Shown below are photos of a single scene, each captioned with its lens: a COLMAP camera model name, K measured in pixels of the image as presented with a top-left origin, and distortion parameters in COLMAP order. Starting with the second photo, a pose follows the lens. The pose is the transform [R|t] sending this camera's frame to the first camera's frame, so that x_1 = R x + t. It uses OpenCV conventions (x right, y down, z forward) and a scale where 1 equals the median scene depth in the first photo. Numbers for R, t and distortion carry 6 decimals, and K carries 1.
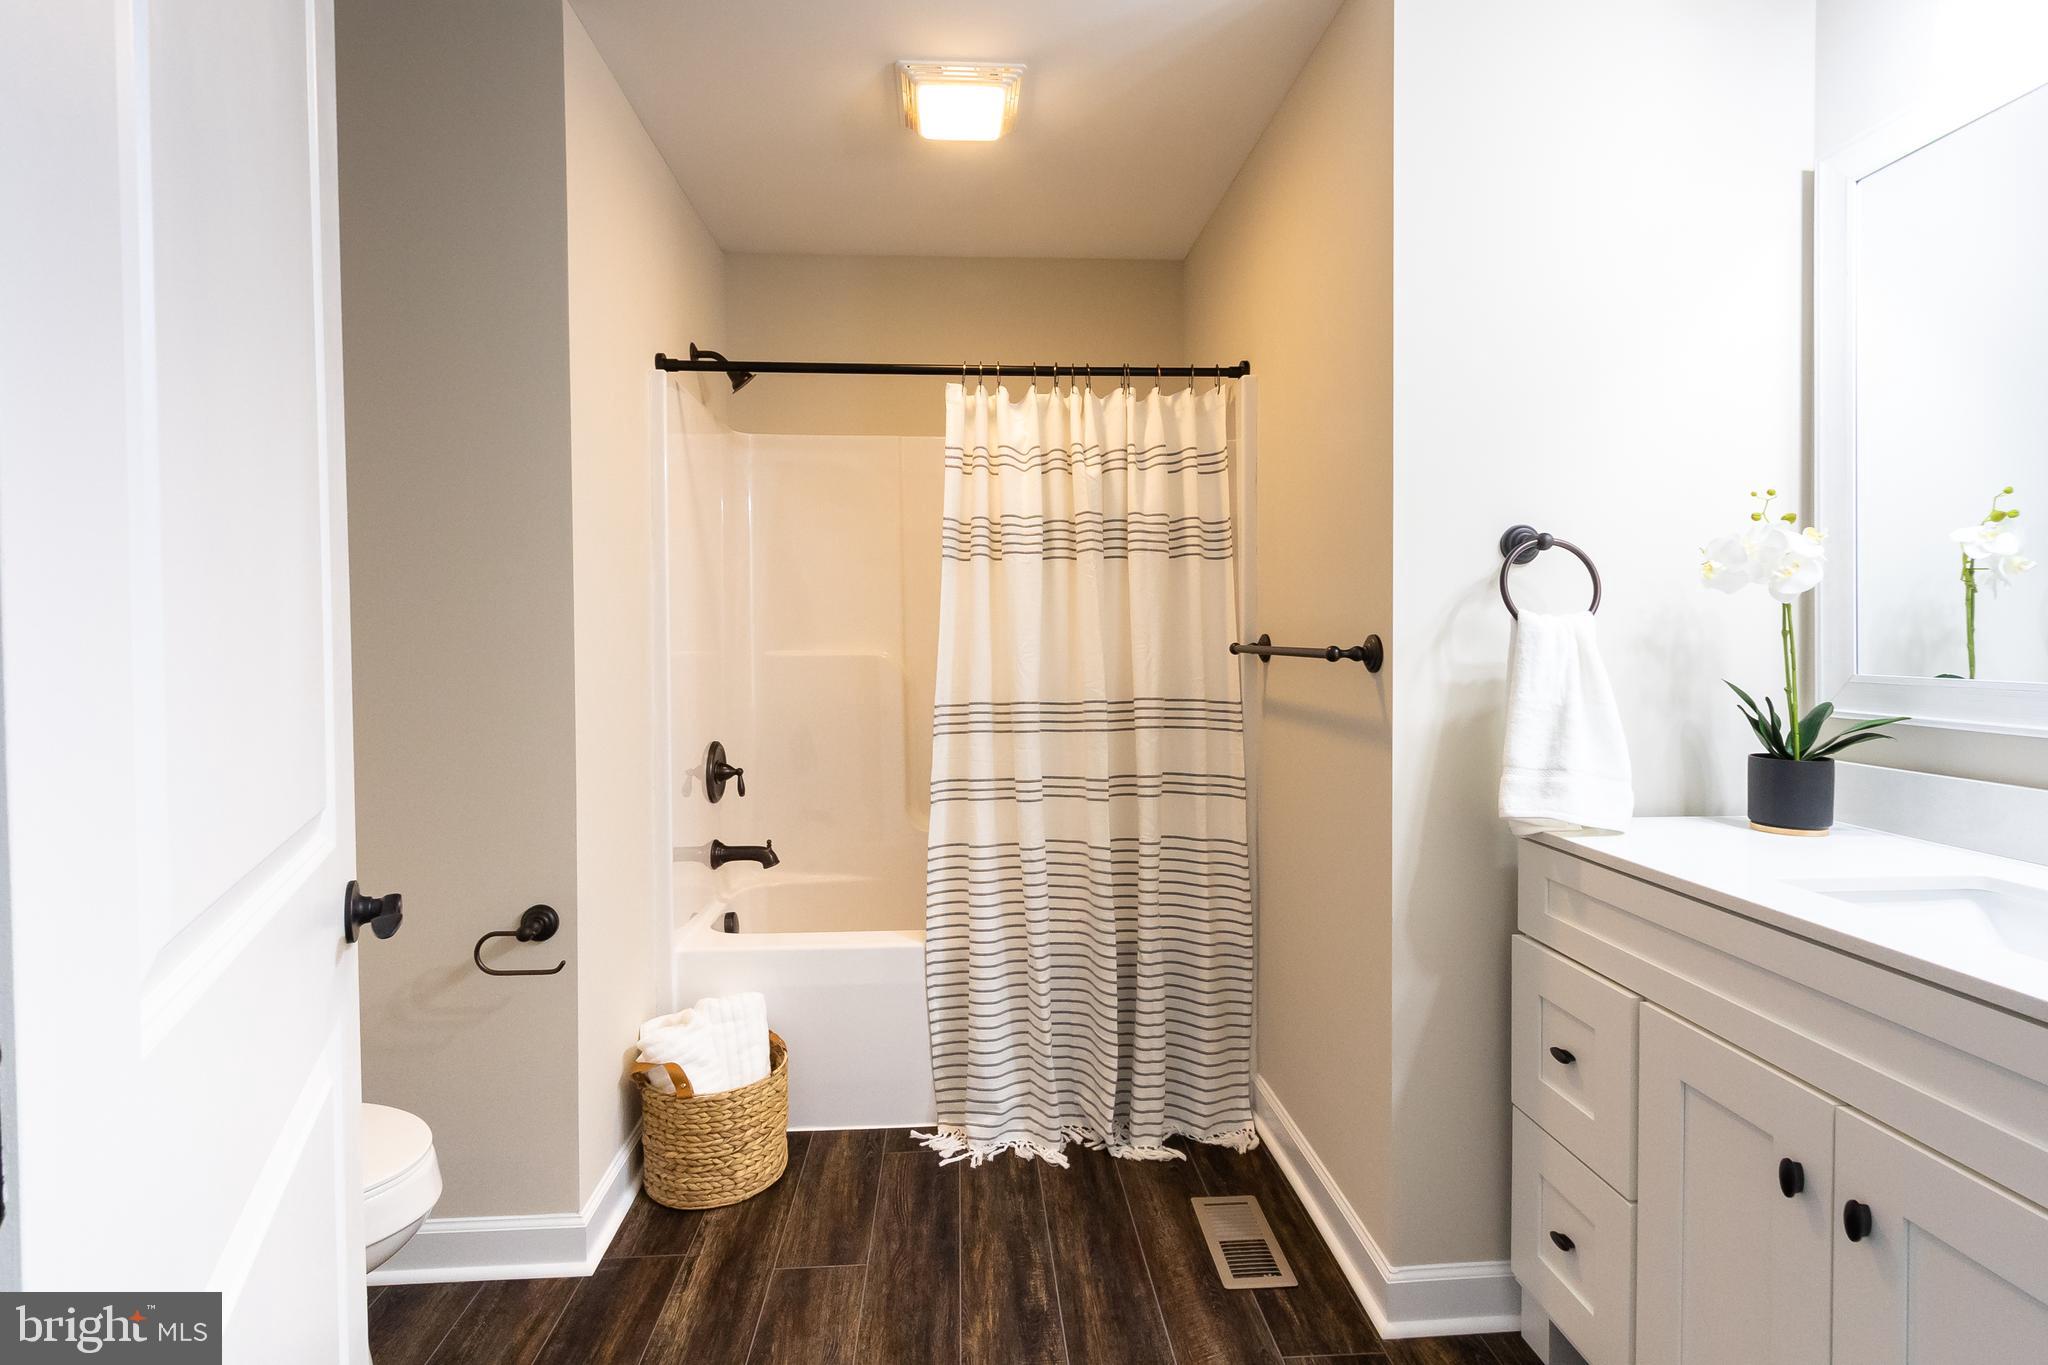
lens RADIAL K [[991.3, 0, 1025.0], [0, 991.3, 671.0], [0, 0, 1]] dist [0.010281, -0.002958]
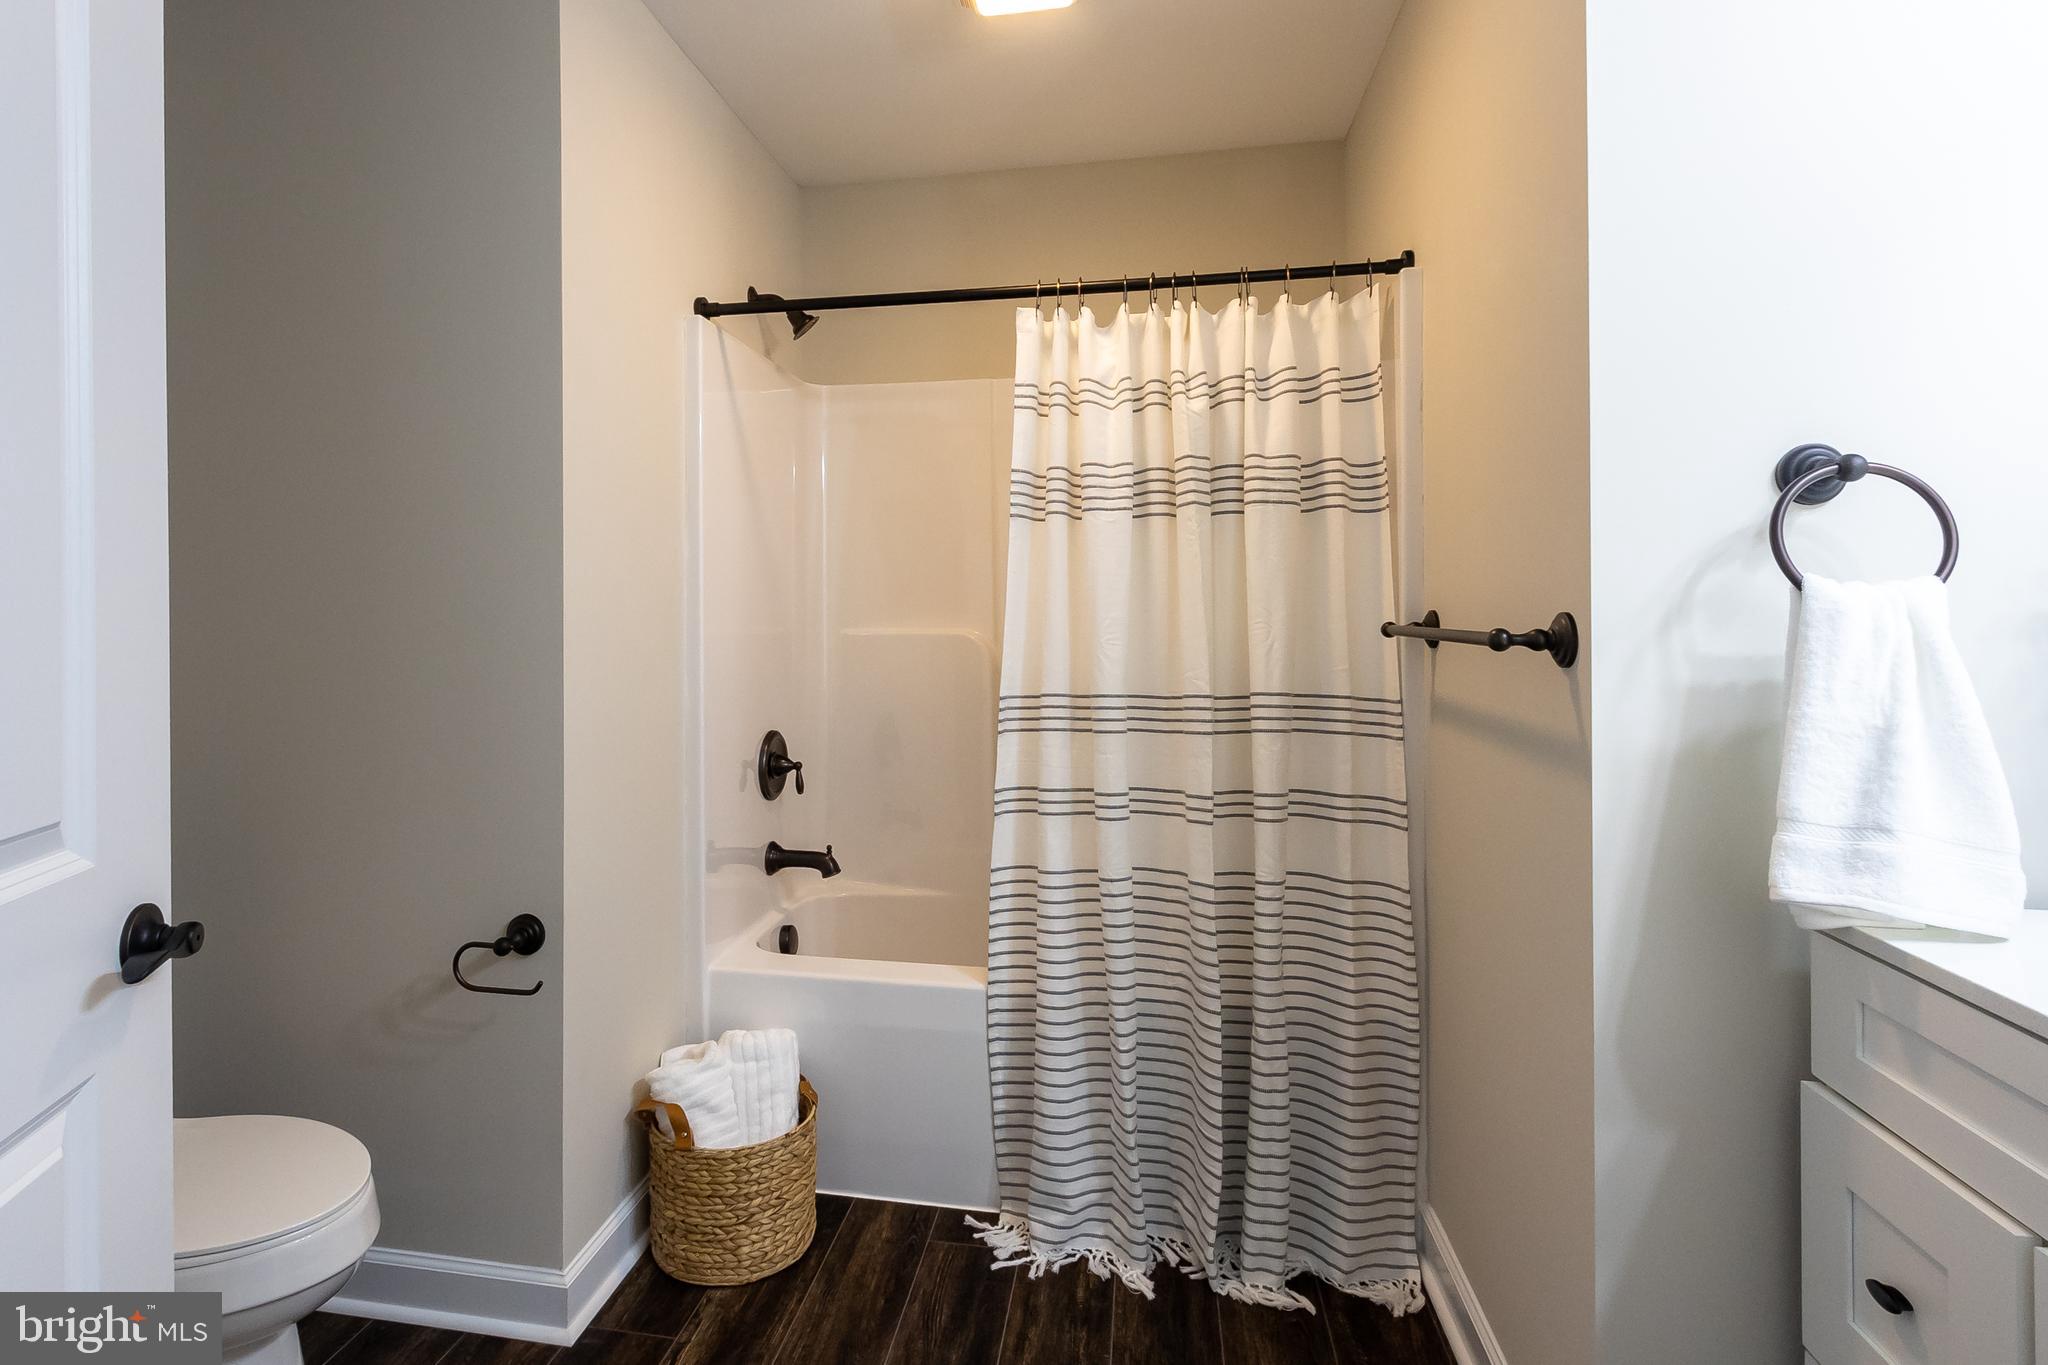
lens RADIAL K [[991.3, 0, 1047.3], [0, 991.3, 617.3], [0, 0, 1]] dist [0.010281, -0.002958]
pose [[0.965377, 0.003066, -0.260840, 0.161923], [-0.009879, 0.999643, -0.024811, -0.010965], [0.260671, 0.026529, 0.965063, 0.211318]]
